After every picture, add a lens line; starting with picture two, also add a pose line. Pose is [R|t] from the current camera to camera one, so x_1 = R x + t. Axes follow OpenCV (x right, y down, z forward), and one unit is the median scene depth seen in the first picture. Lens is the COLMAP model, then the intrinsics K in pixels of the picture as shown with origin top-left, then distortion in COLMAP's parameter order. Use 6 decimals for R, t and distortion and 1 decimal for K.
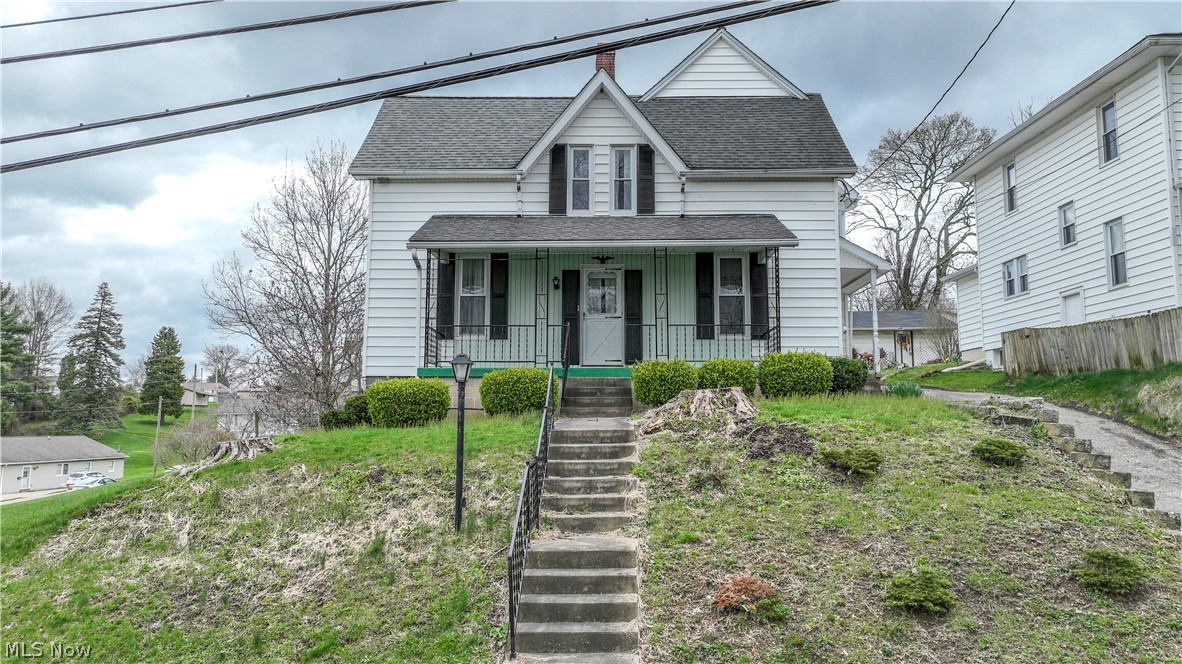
lens RADIAL K [[846.4, 0, 594.3], [0, 846.4, 328.1], [0, 0, 1]] dist [-0.001044, 0.017768]
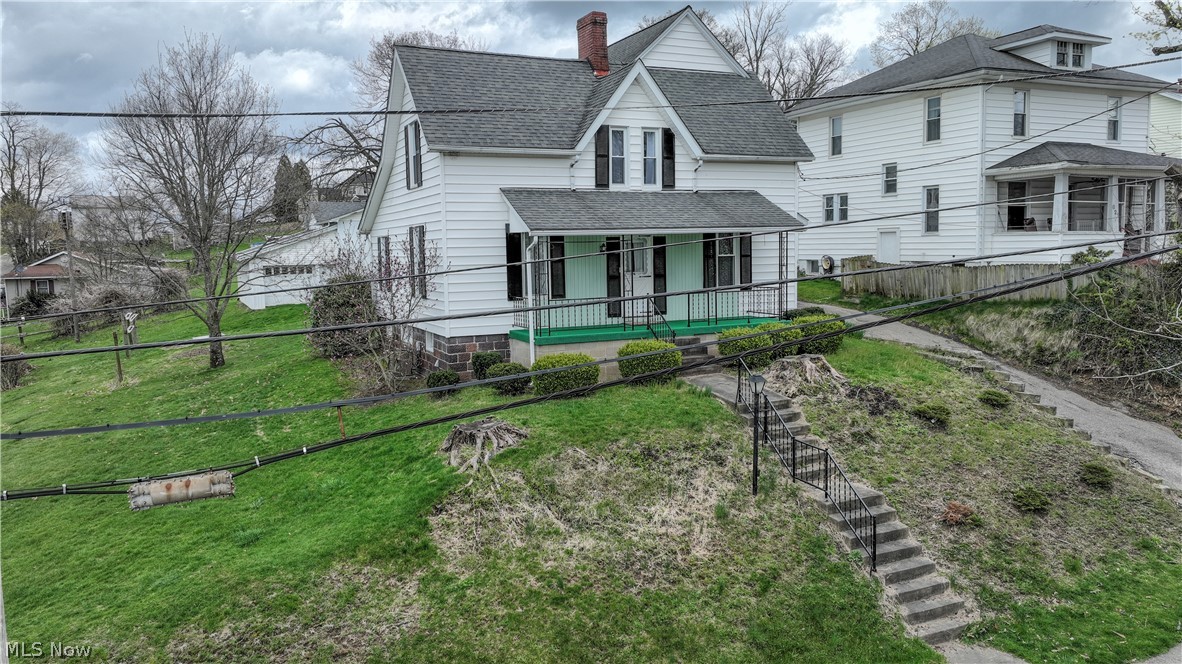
lens RADIAL K [[846.4, 0, 600.0], [0, 846.4, 333.9], [0, 0, 1]] dist [-0.001044, 0.017768]
pose [[0.905622, -0.060521, 0.419746, -0.545163], [-0.029891, 0.978194, 0.205531, -0.177639], [-0.423032, -0.198680, 0.884065, -0.065102]]
